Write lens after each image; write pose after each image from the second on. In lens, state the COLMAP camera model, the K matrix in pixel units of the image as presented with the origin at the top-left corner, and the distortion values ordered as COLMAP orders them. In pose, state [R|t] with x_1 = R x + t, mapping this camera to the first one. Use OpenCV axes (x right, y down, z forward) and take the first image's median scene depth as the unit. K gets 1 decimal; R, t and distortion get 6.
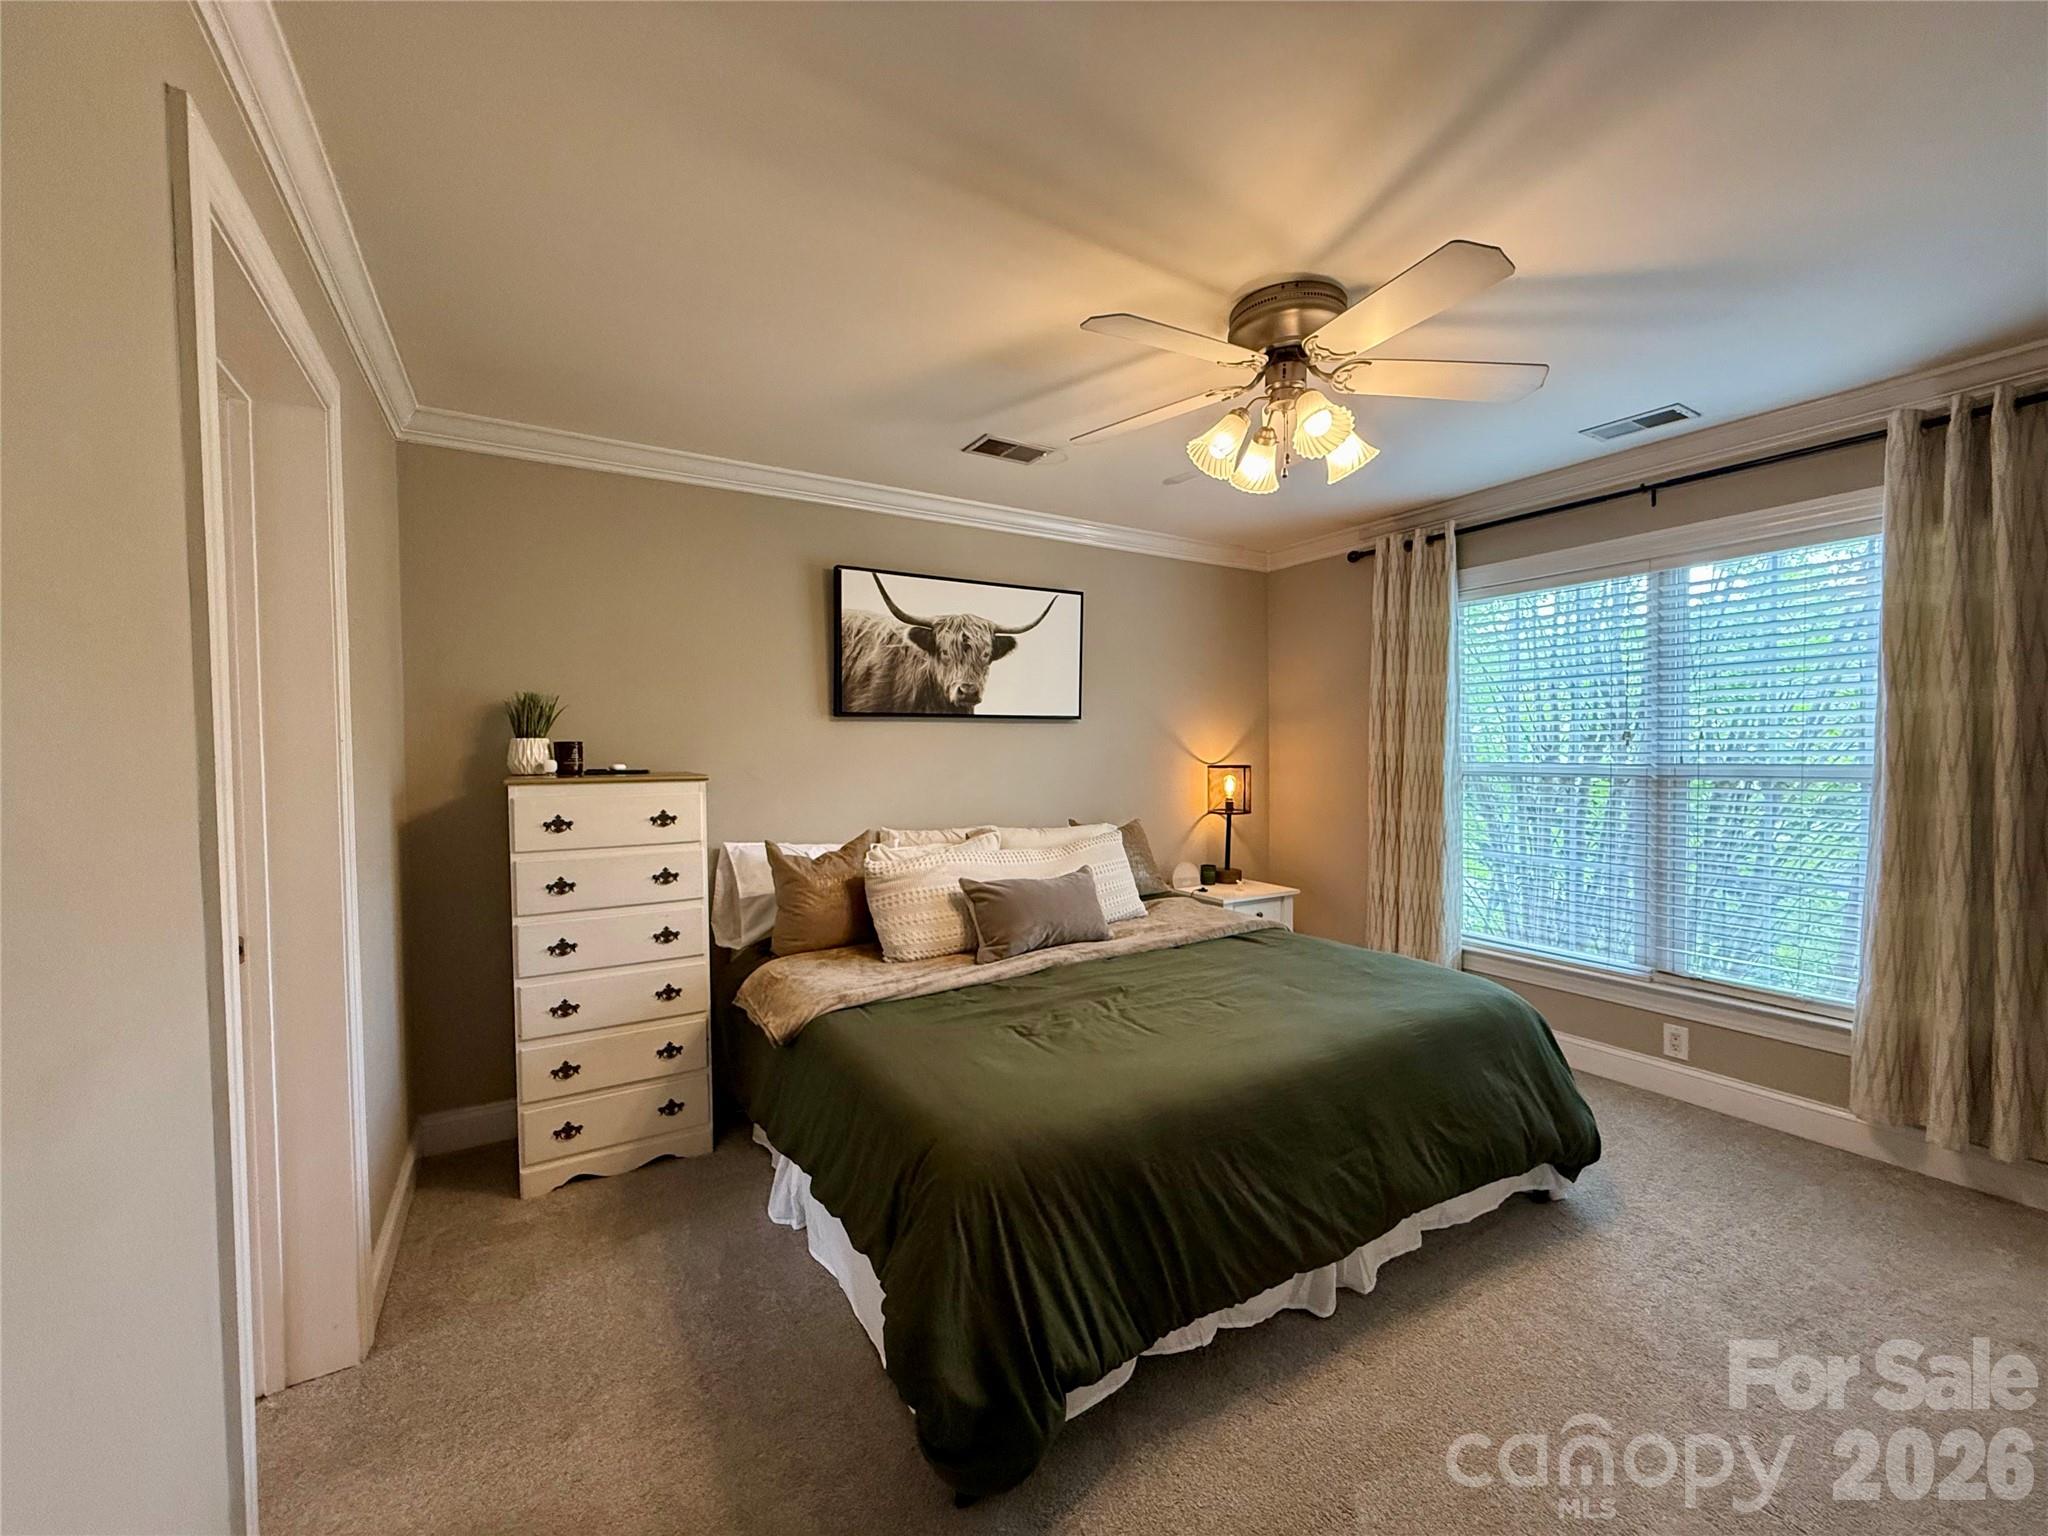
lens RADIAL K [[817.1, 0, 1015.6], [0, 817.1, 776.2], [0, 0, 1]] dist [0.001846, -0.000883]
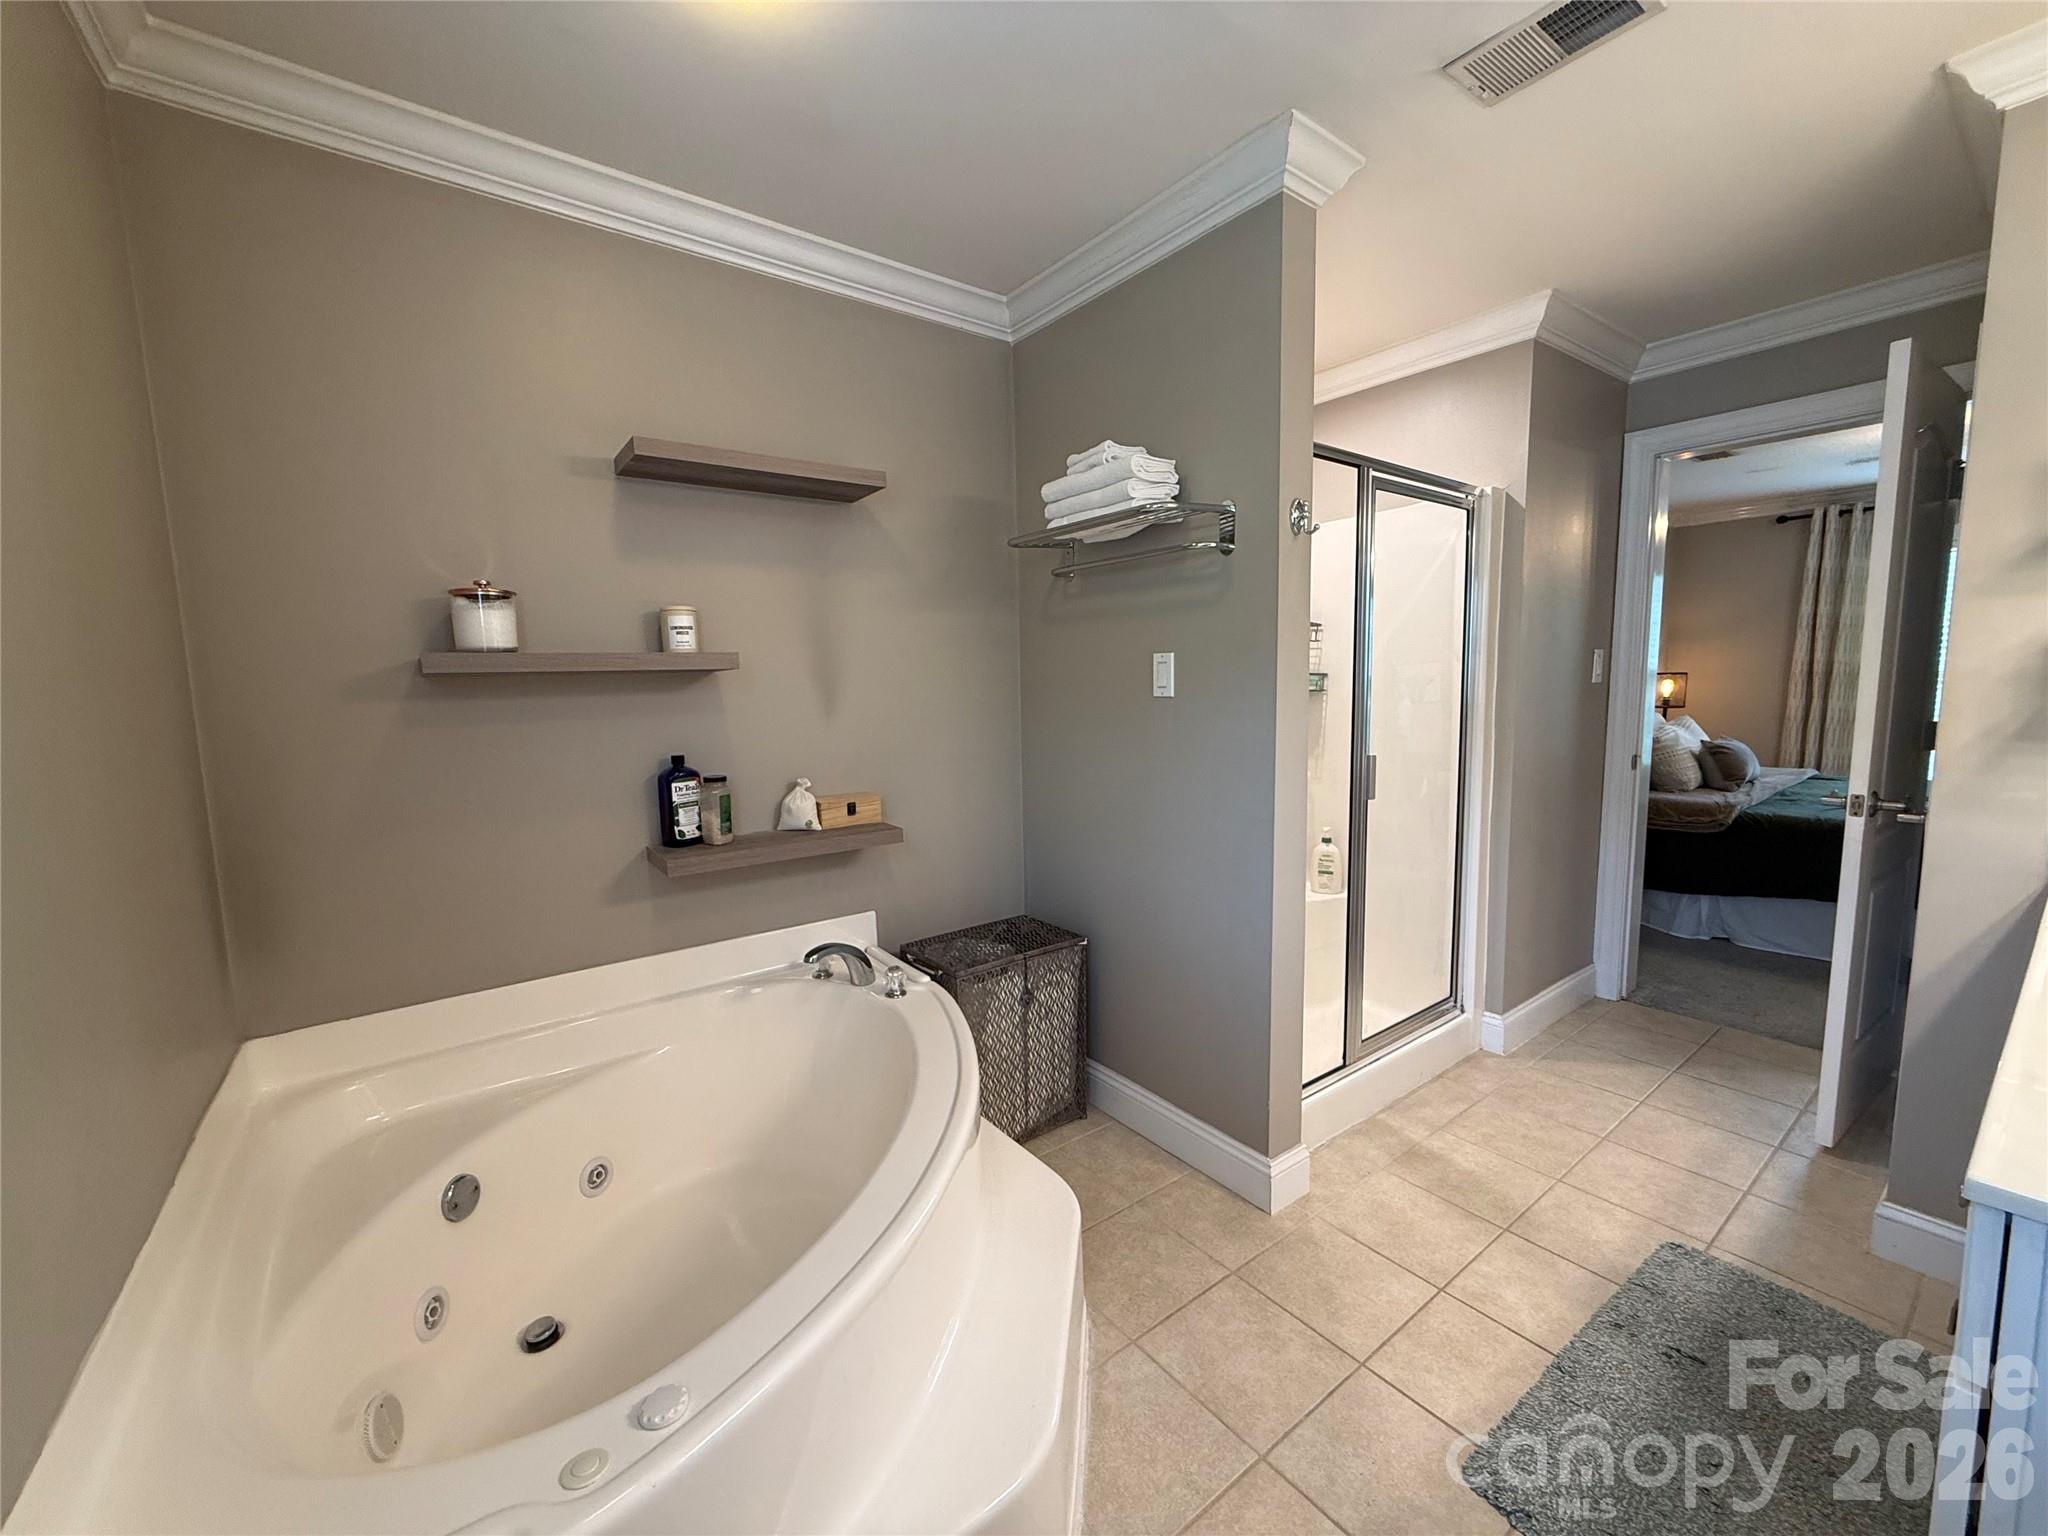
lens RADIAL K [[817.1, 0, 1024.5], [0, 817.1, 773.0], [0, 0, 1]] dist [0.001846, -0.000883]
pose [[0.994015, -0.026700, 0.105929, -1.586718], [0.018259, 0.996638, 0.079872, 0.041839], [-0.107706, -0.077460, 0.991161, -0.419541]]
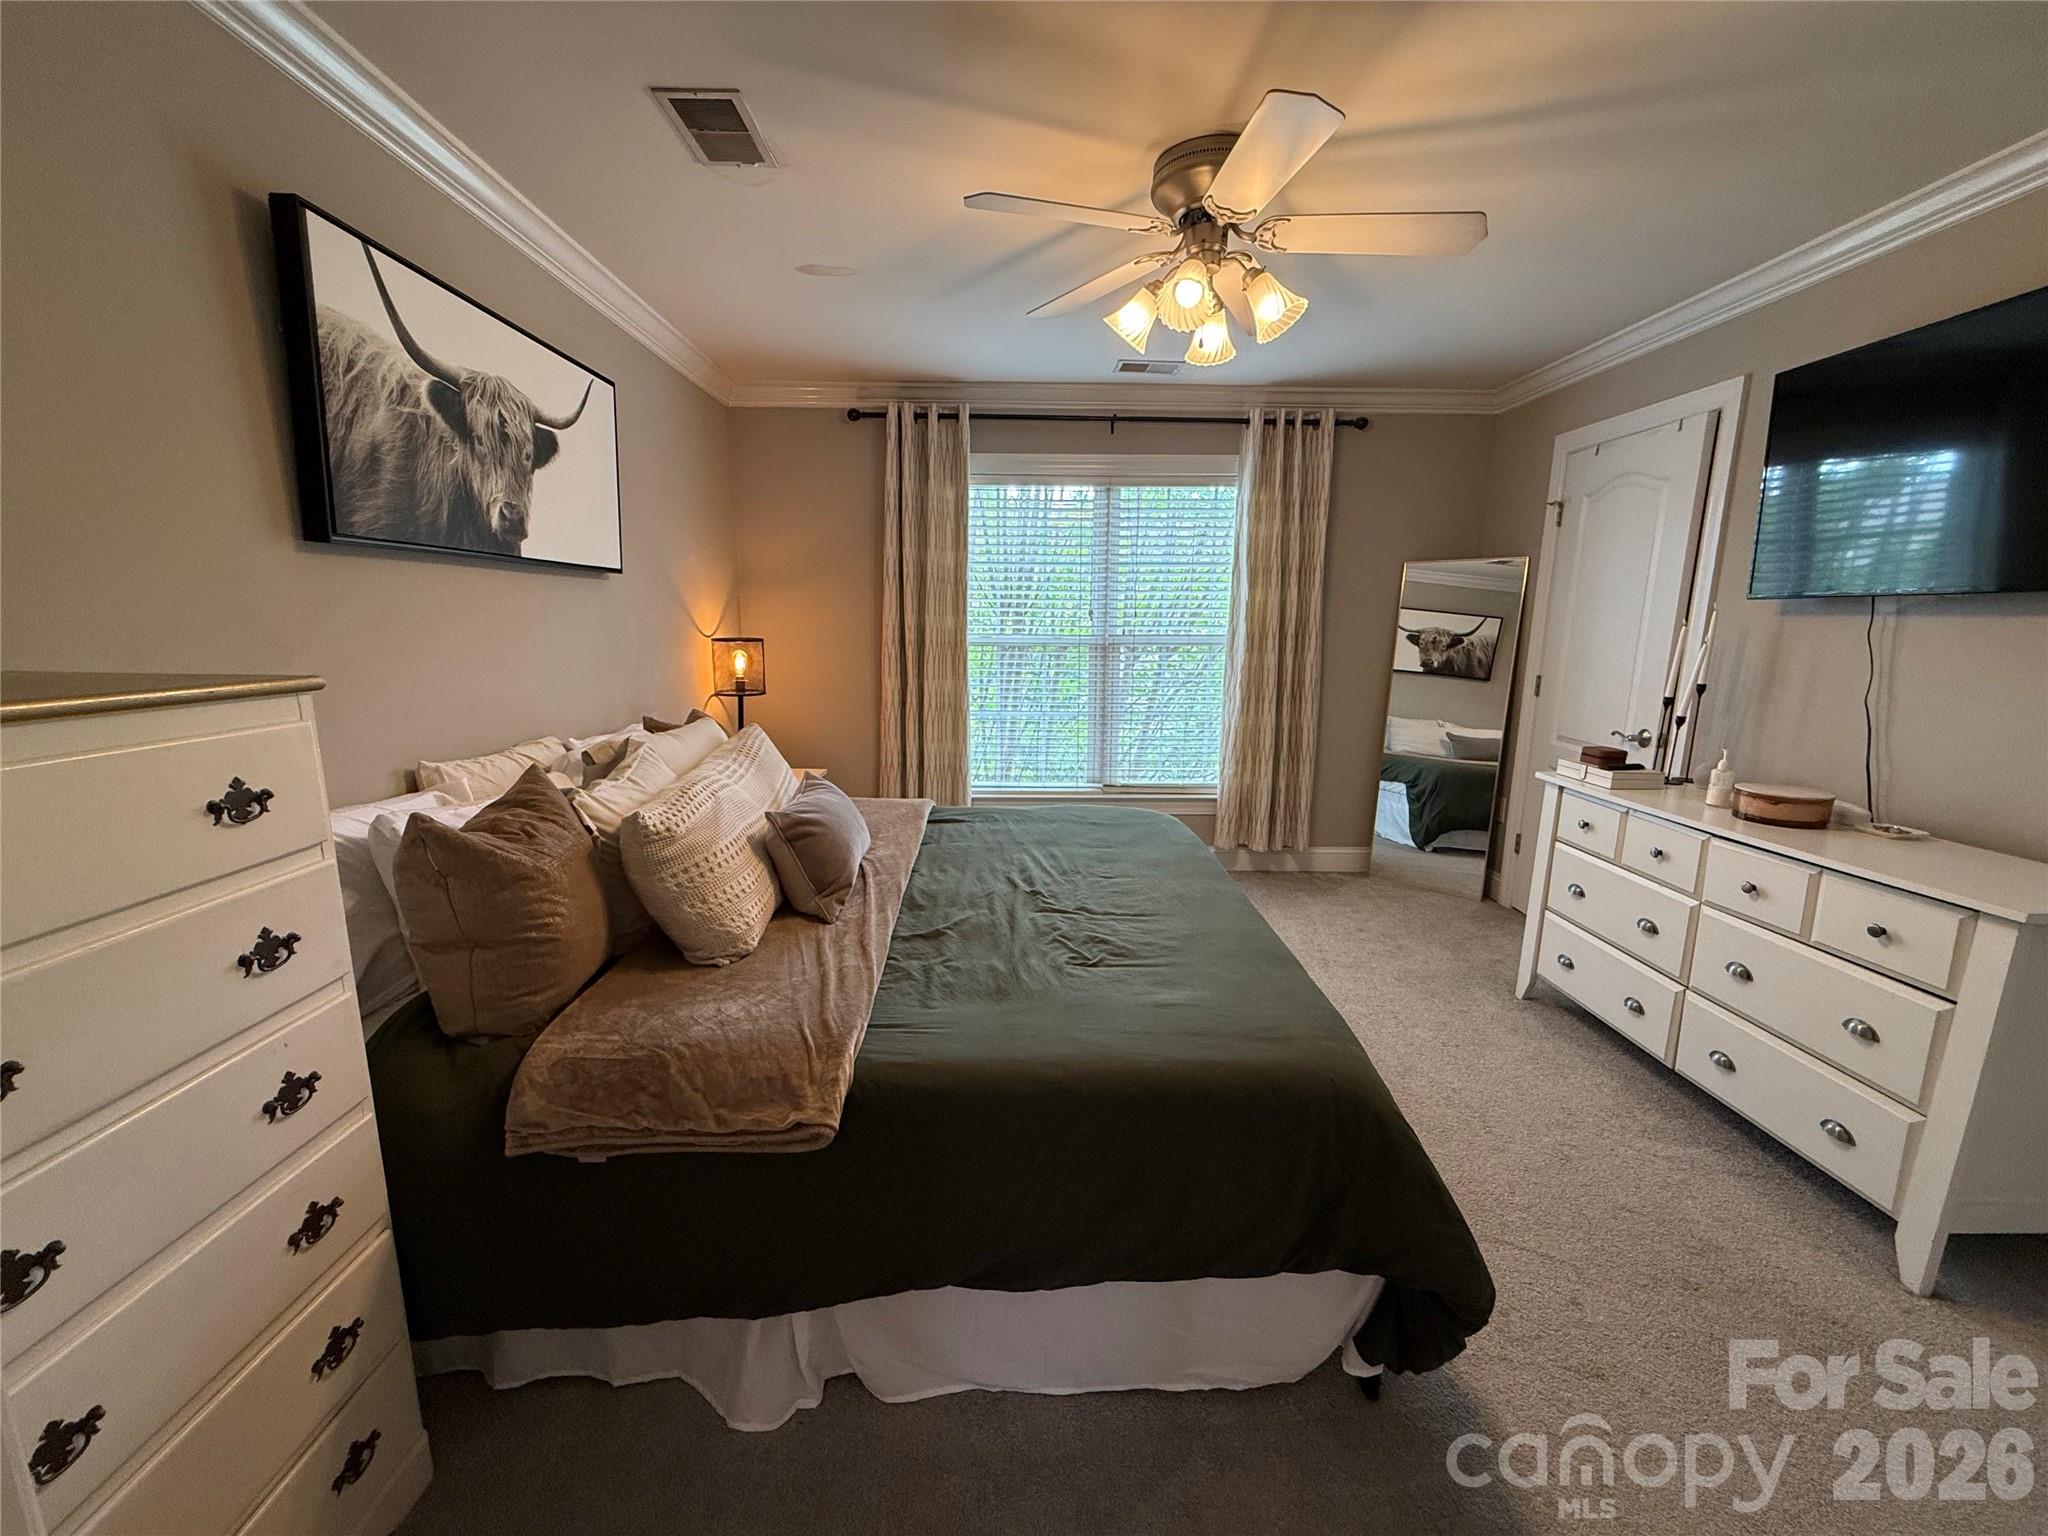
lens RADIAL K [[817.1, 0, 1015.2], [0, 817.1, 774.4], [0, 0, 1]] dist [0.001846, -0.000883]
pose [[0.505910, -0.149953, 0.849452, -0.560111], [0.017529, 0.986358, 0.163681, -0.013386], [-0.862408, -0.067918, 0.501636, 0.516731]]
